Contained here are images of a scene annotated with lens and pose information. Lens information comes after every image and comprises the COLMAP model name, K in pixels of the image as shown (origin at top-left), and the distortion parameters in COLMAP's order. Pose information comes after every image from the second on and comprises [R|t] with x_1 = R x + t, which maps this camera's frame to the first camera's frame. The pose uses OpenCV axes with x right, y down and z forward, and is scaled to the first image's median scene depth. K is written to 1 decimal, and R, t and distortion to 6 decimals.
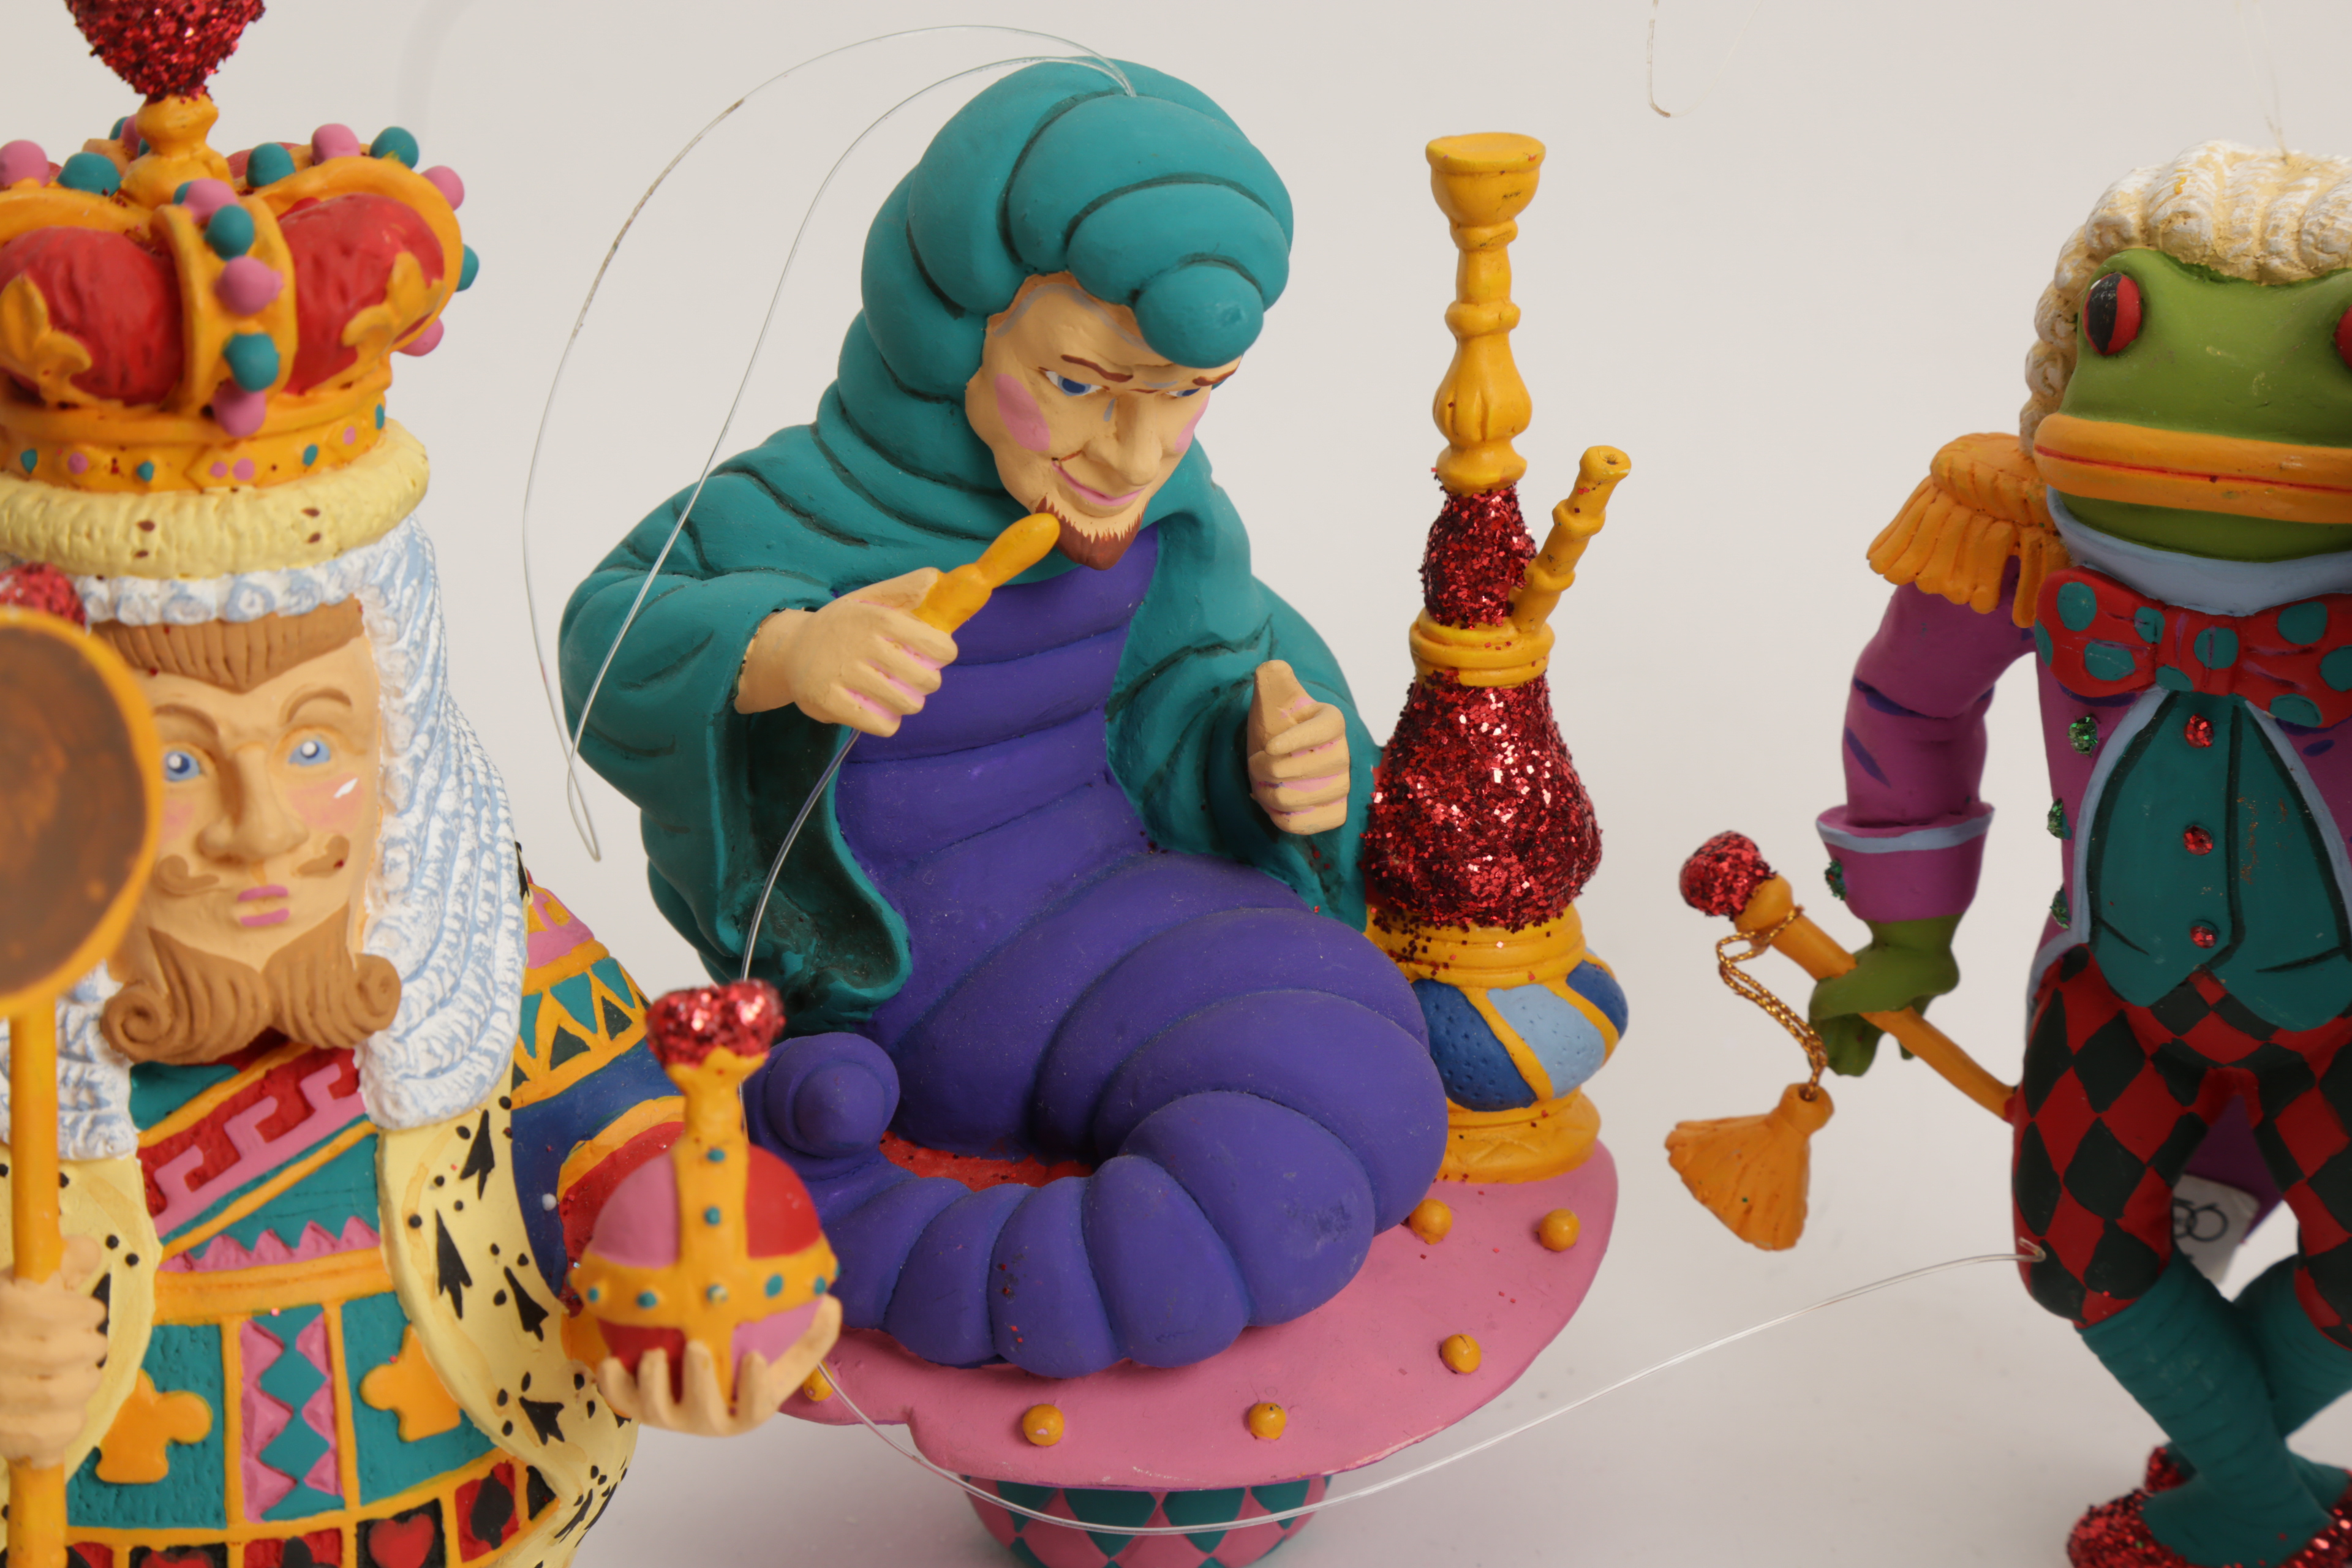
lens RADIAL K [[6184.0, 0, 1176.0], [0, 6184.0, 784.0], [0, 0, 1]] dist [0.459106, -0.655019]
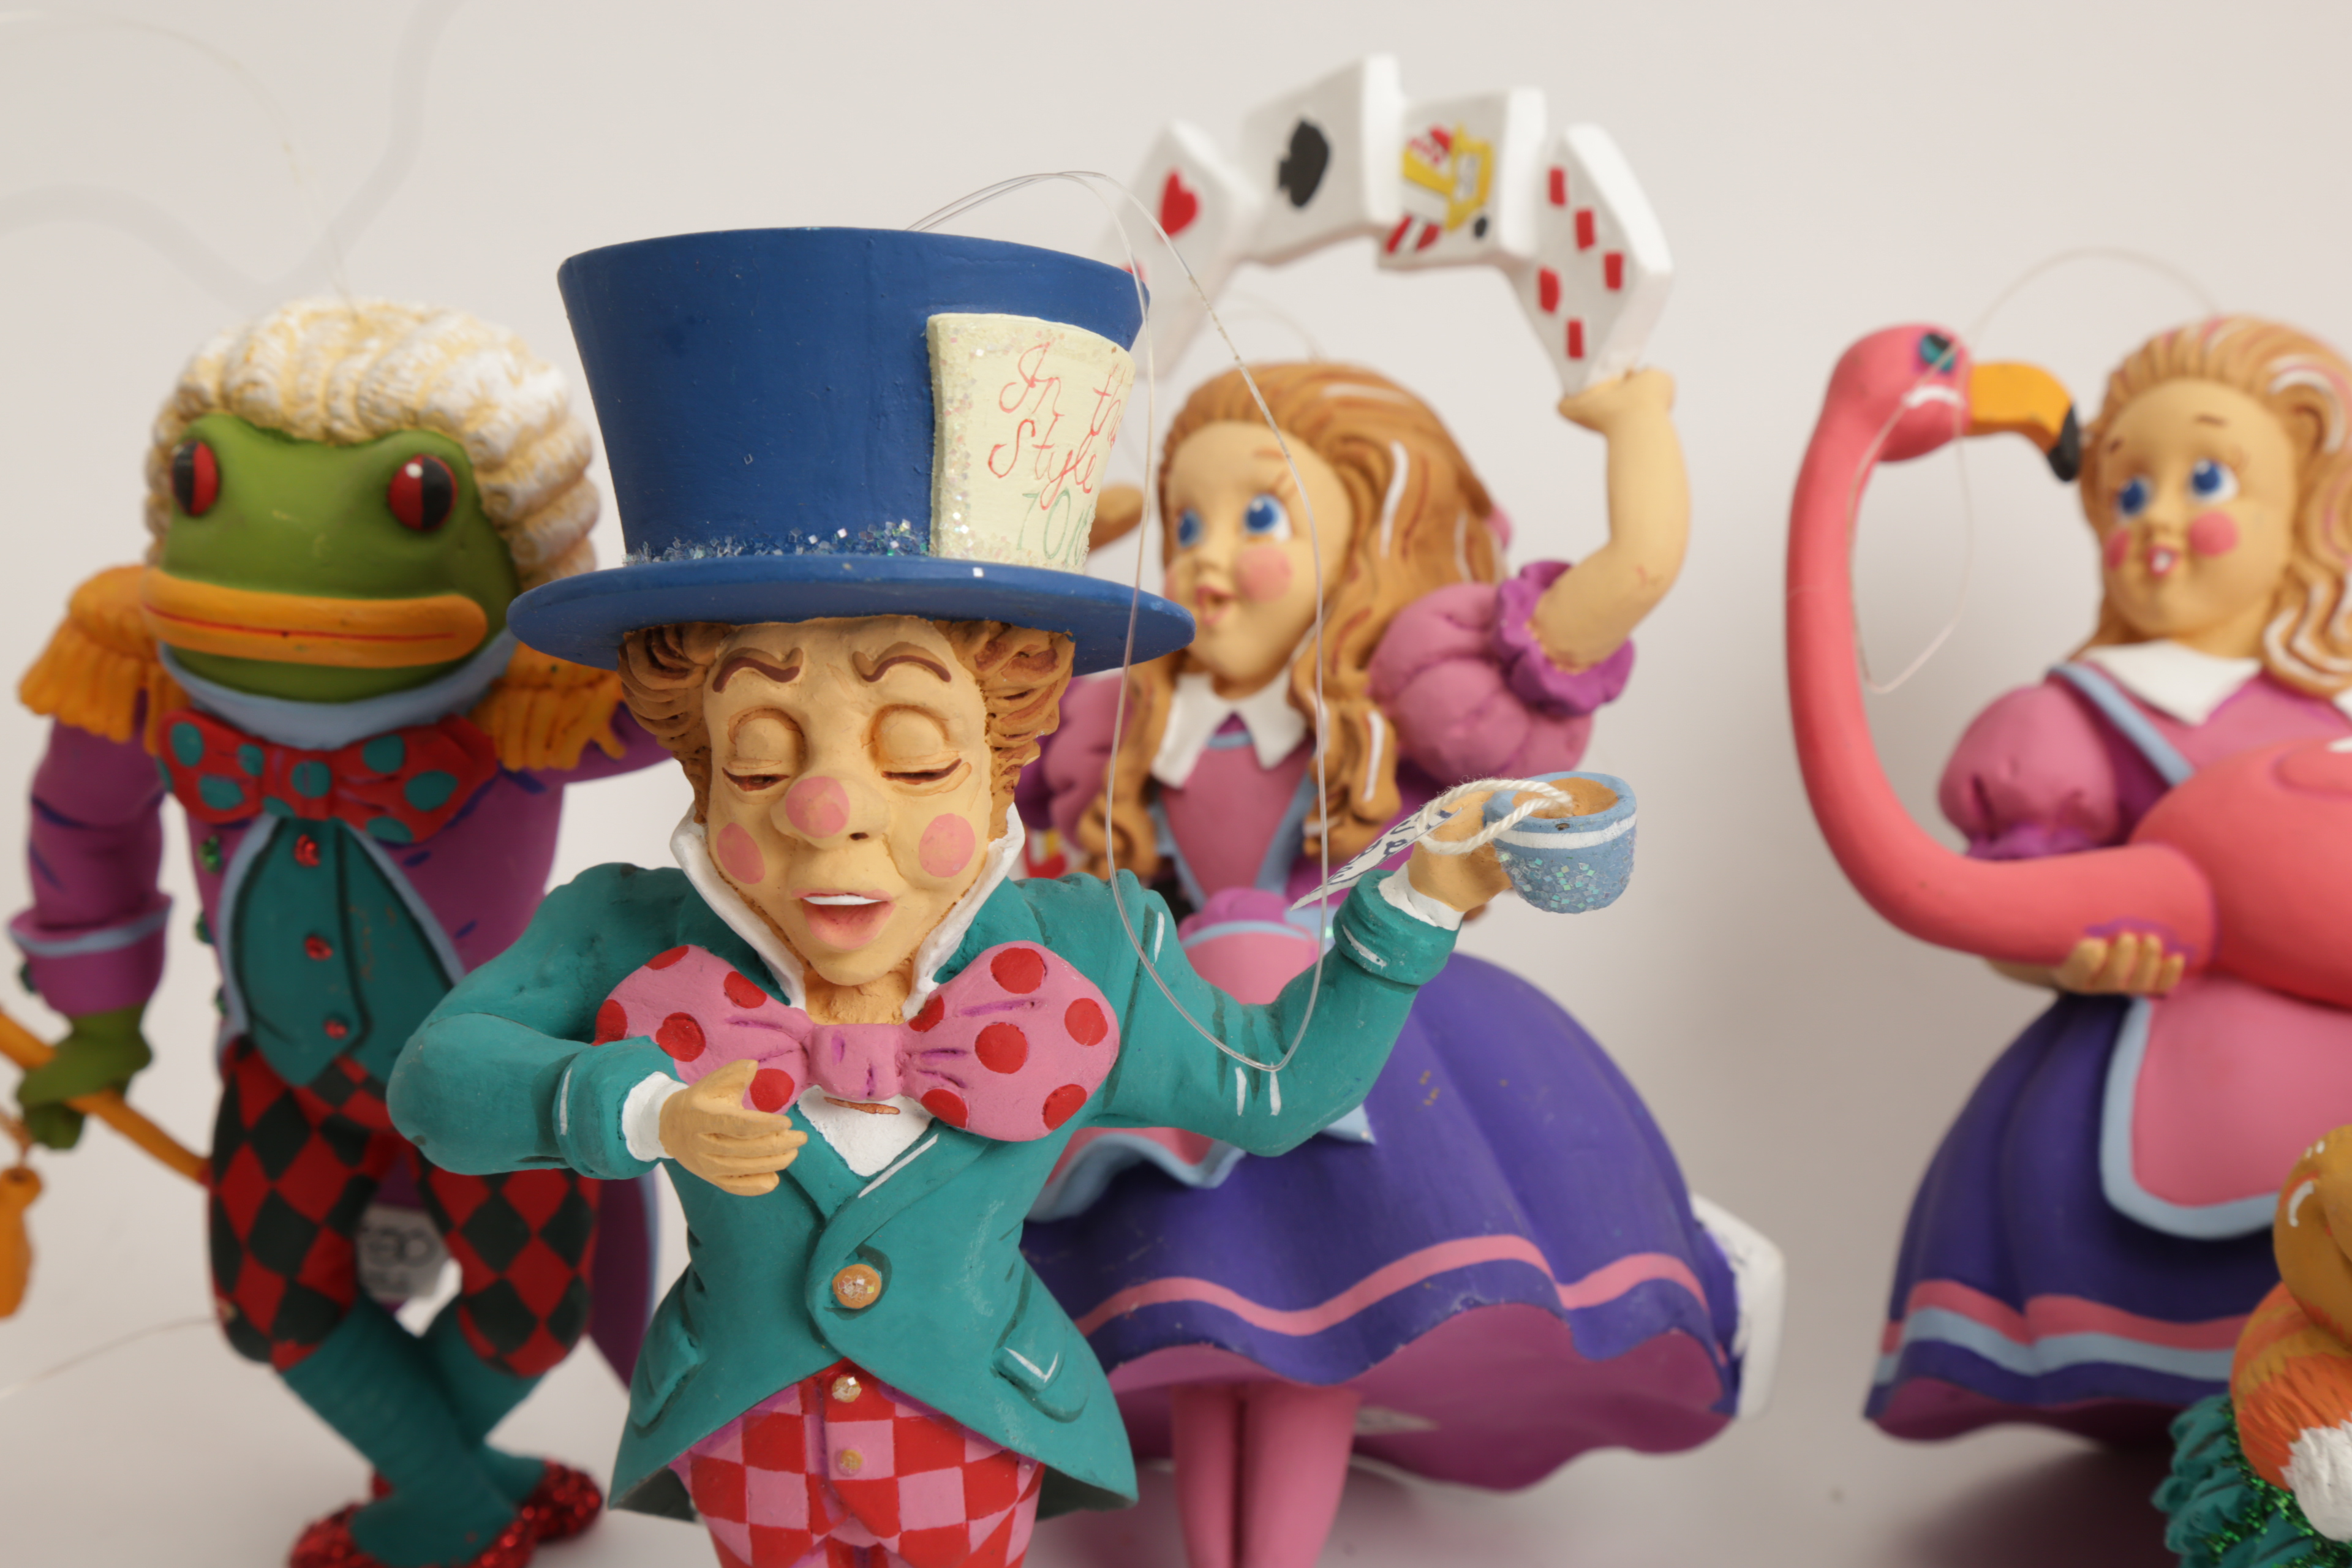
lens RADIAL K [[6184.0, 0, 1176.0], [0, 6184.0, 784.0], [0, 0, 1]] dist [0.459106, -0.655019]
pose [[0.986199, -0.067450, 0.151200, 0.145475], [0.056470, 0.995525, 0.075776, -0.092080], [-0.155634, -0.066192, 0.985595, -0.097787]]
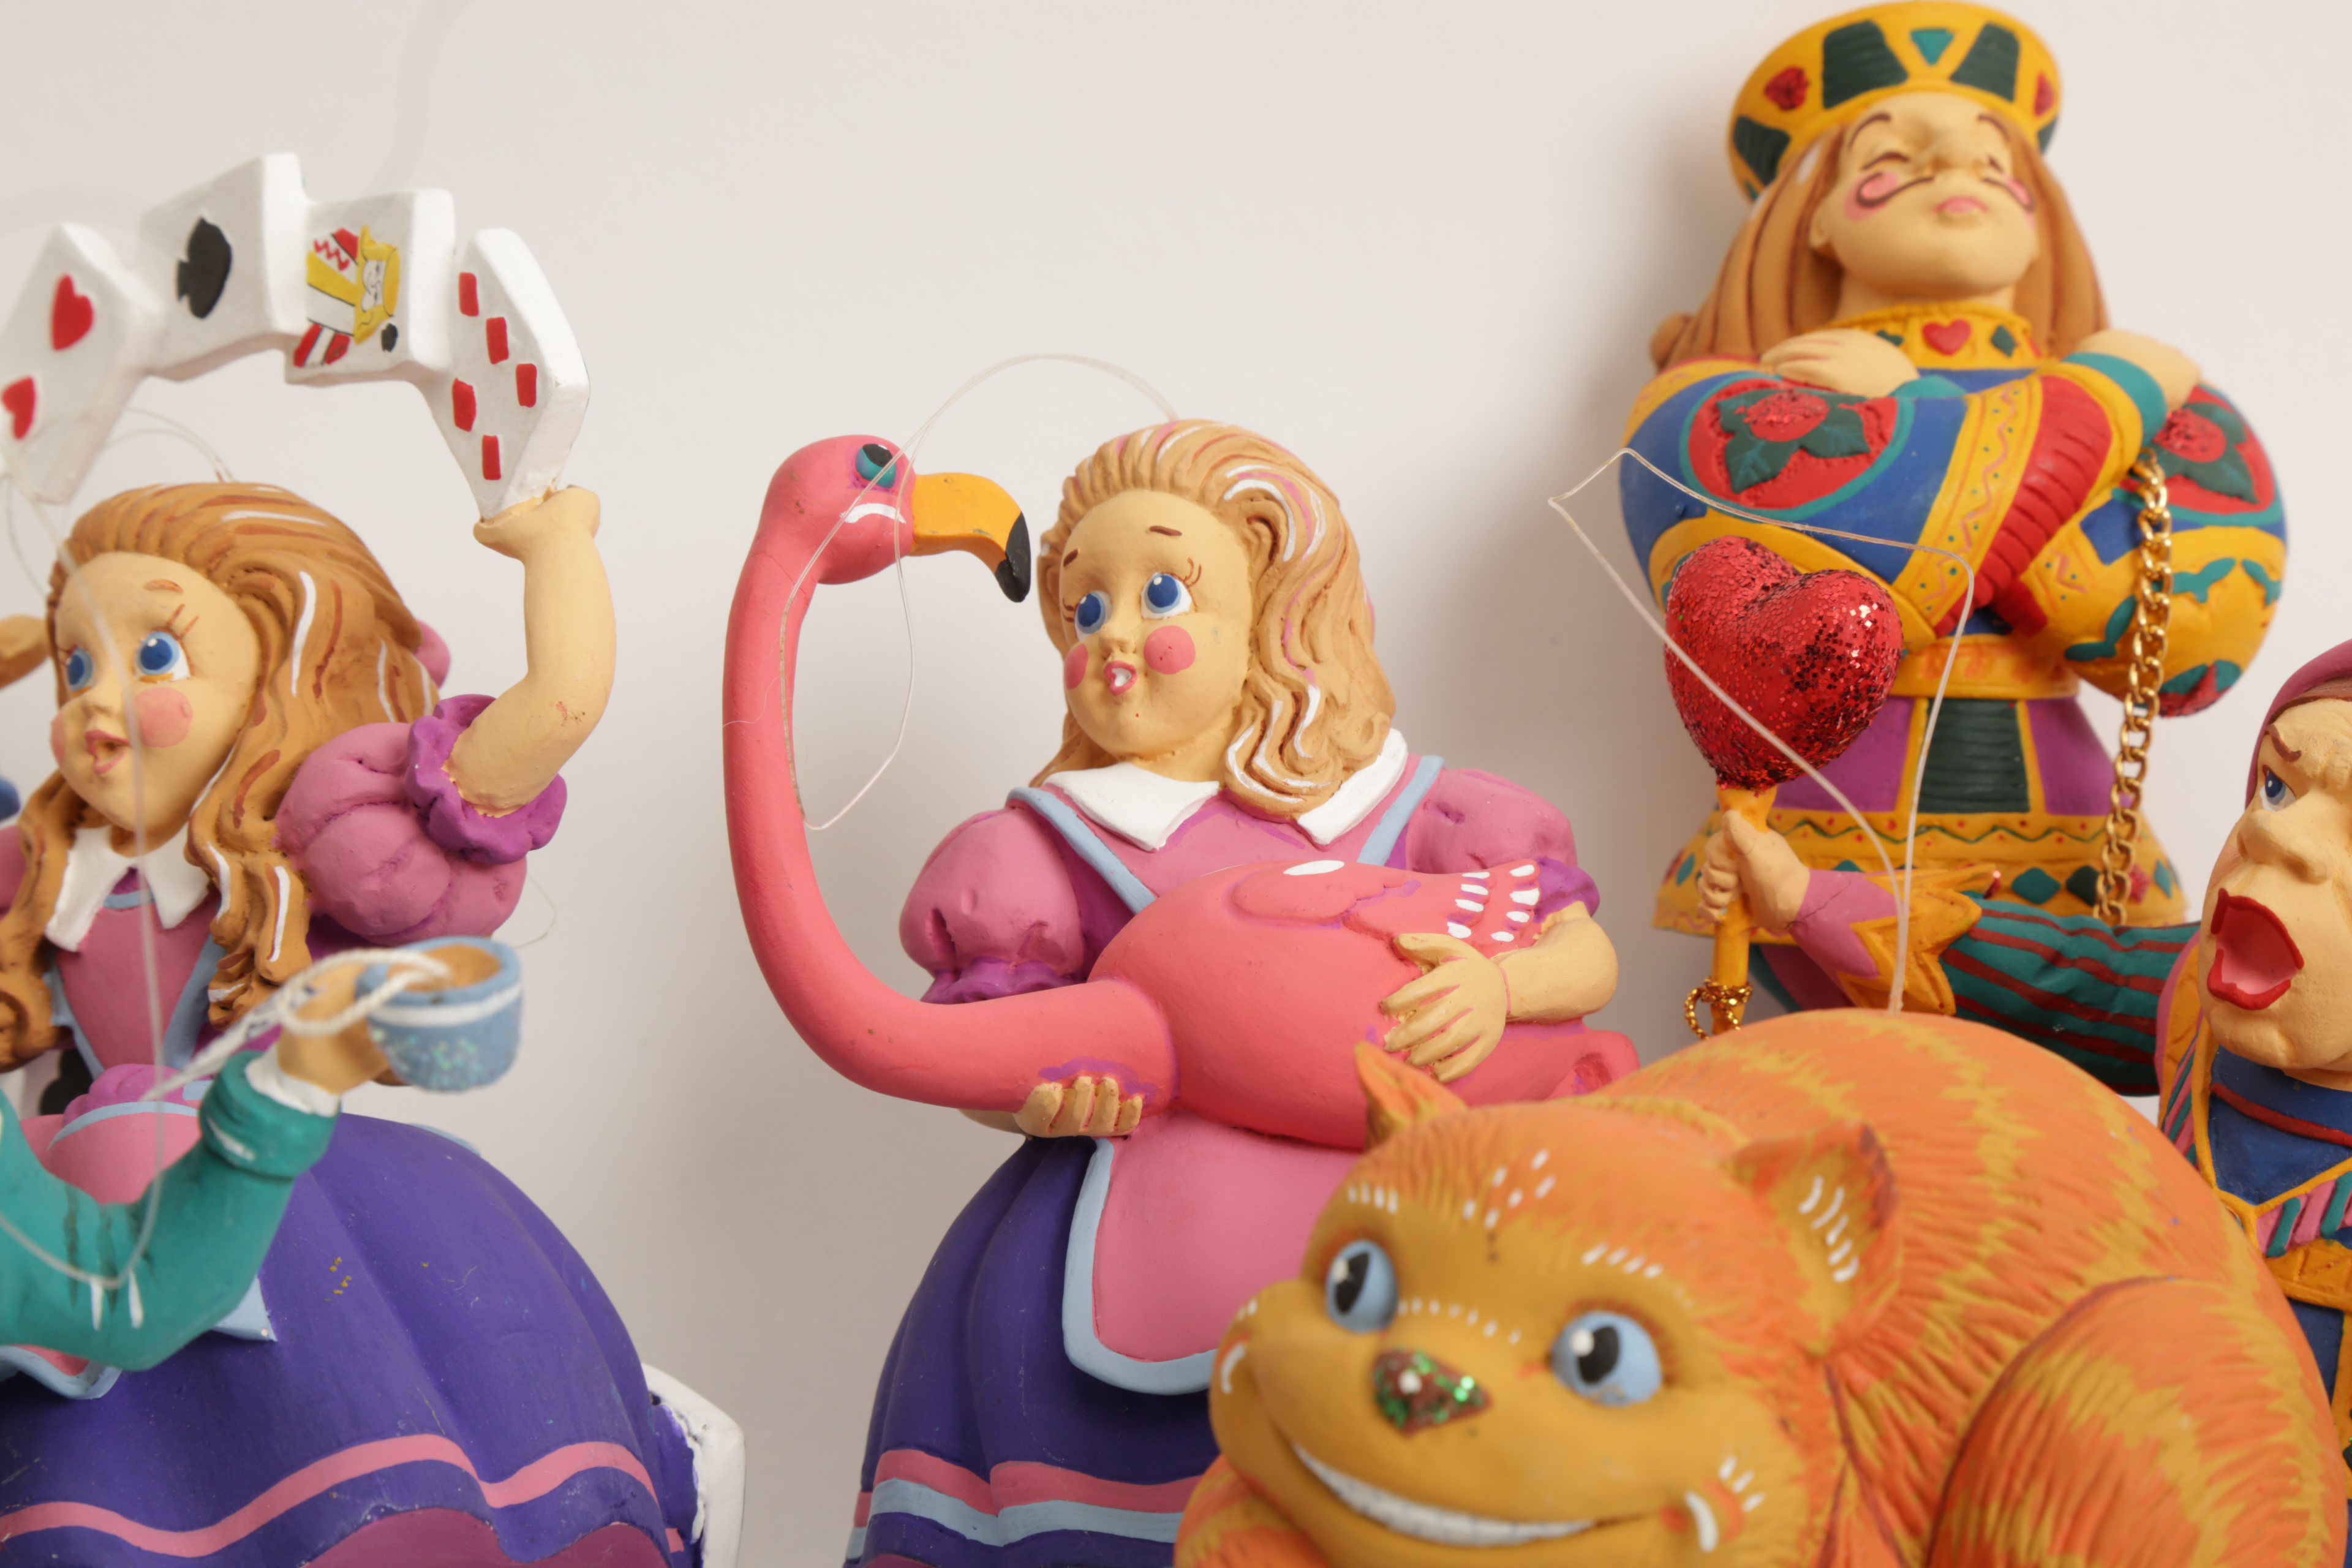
lens RADIAL K [[6184.0, 0, 1176.0], [0, 6184.0, 784.0], [0, 0, 1]] dist [0.459106, -0.655019]
pose [[0.958707, -0.096624, 0.267478, 0.216139], [0.078497, 0.993883, 0.077680, -0.100755], [-0.273348, -0.053476, 0.960428, -0.039953]]
